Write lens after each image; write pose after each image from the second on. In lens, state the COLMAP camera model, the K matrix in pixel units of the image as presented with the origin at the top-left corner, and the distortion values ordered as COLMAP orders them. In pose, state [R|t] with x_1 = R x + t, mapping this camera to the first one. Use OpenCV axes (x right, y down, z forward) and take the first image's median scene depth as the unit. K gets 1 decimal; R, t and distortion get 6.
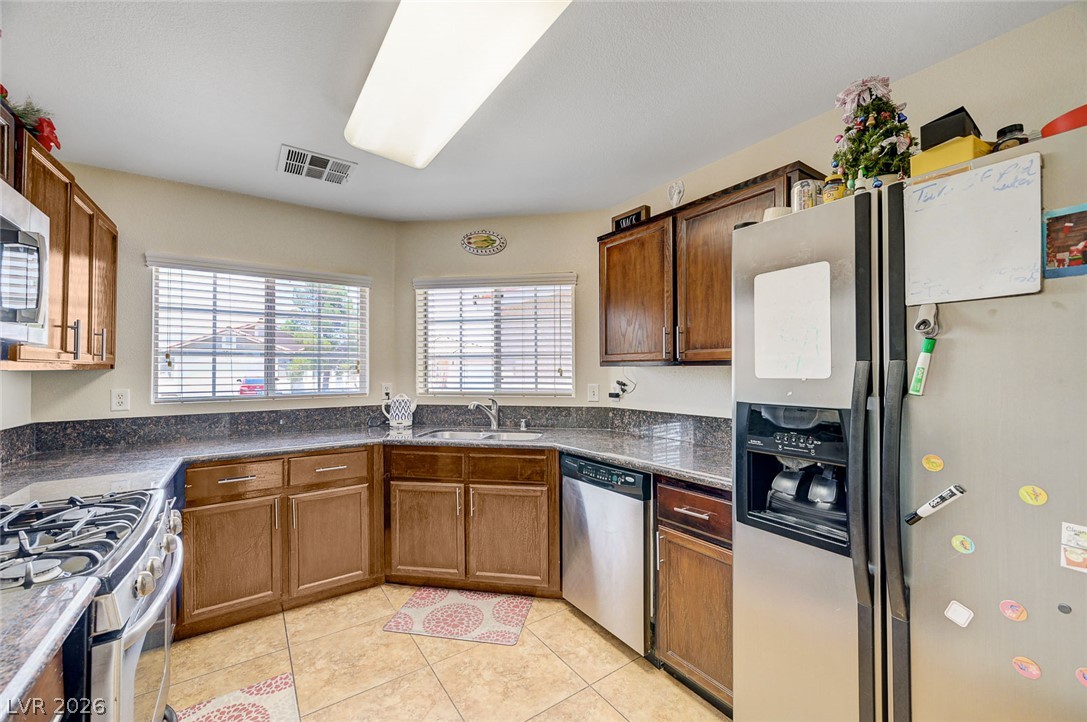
lens RADIAL K [[428.9, 0, 542.3], [0, 428.9, 365.7], [0, 0, 1]] dist [0.003354, -0.000421]
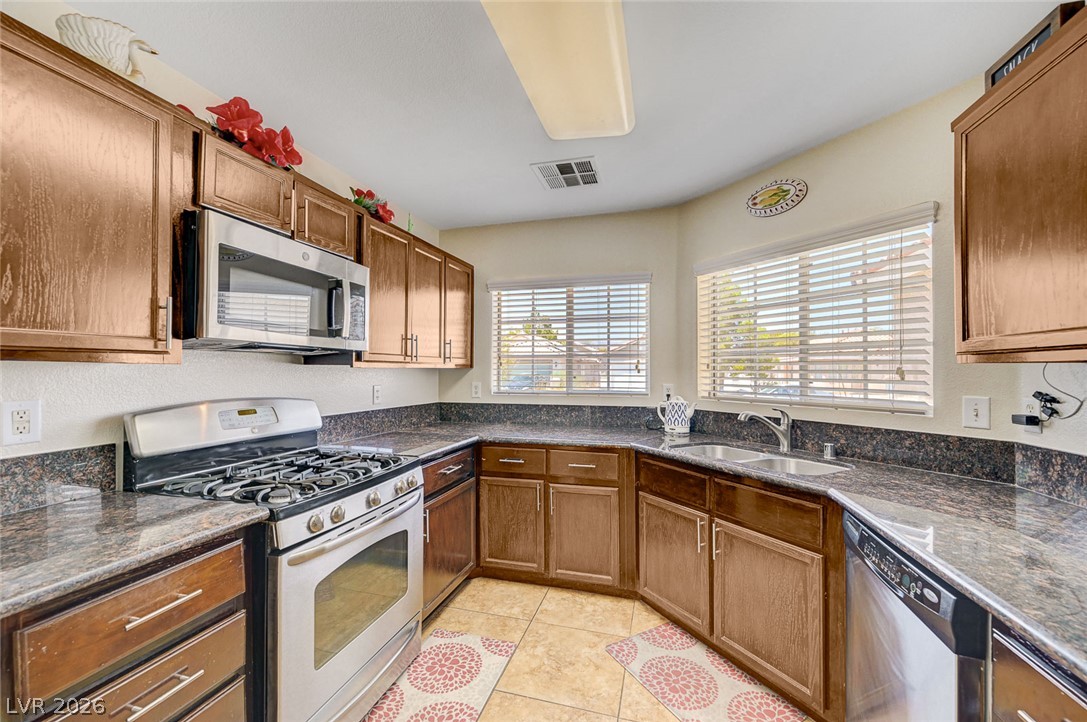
lens RADIAL K [[428.9, 0, 545.2], [0, 428.9, 369.3], [0, 0, 1]] dist [0.003354, -0.000421]
pose [[0.634777, 0.001976, -0.772693, 0.232236], [0.001531, 0.999992, 0.003815, 0.006784], [0.772694, -0.003605, 0.634769, 0.276877]]
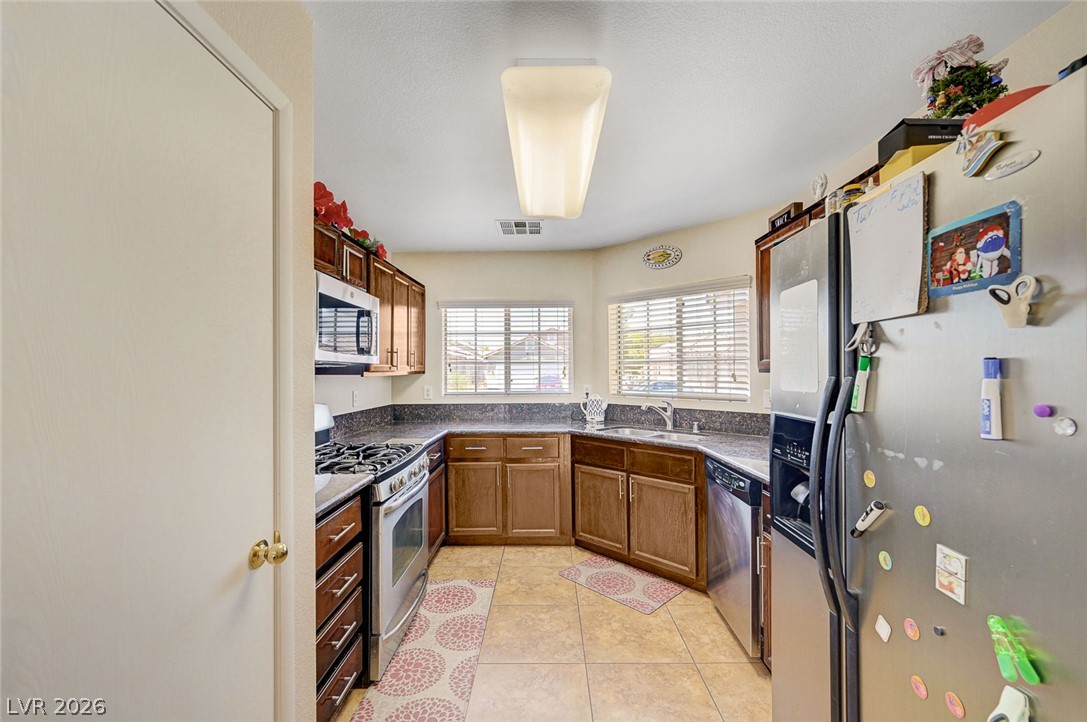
lens RADIAL K [[442.8, 0, 543.6], [0, 442.8, 367.7], [0, 0, 1]] dist [0.002820, 0.000072]
pose [[0.817272, -0.004478, -0.576234, 0.330133], [0.007866, 0.999963, 0.003385, -0.017180], [0.576198, -0.007299, 0.817278, -0.111607]]
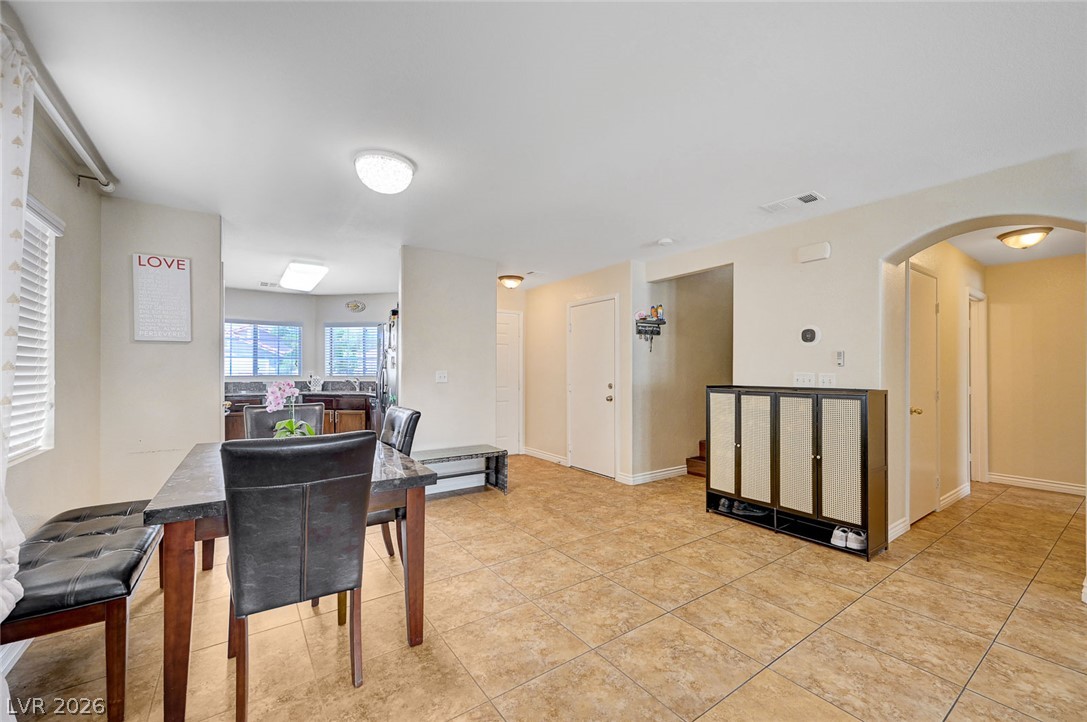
lens RADIAL K [[428.9, 0, 552.9], [0, 428.9, 368.6], [0, 0, 1]] dist [0.003354, -0.000421]
pose [[0.999622, 0.003853, 0.027236, 1.017567], [-0.003874, 0.999992, 0.000700, 0.027448], [-0.027233, -0.000806, 0.999629, -1.518652]]
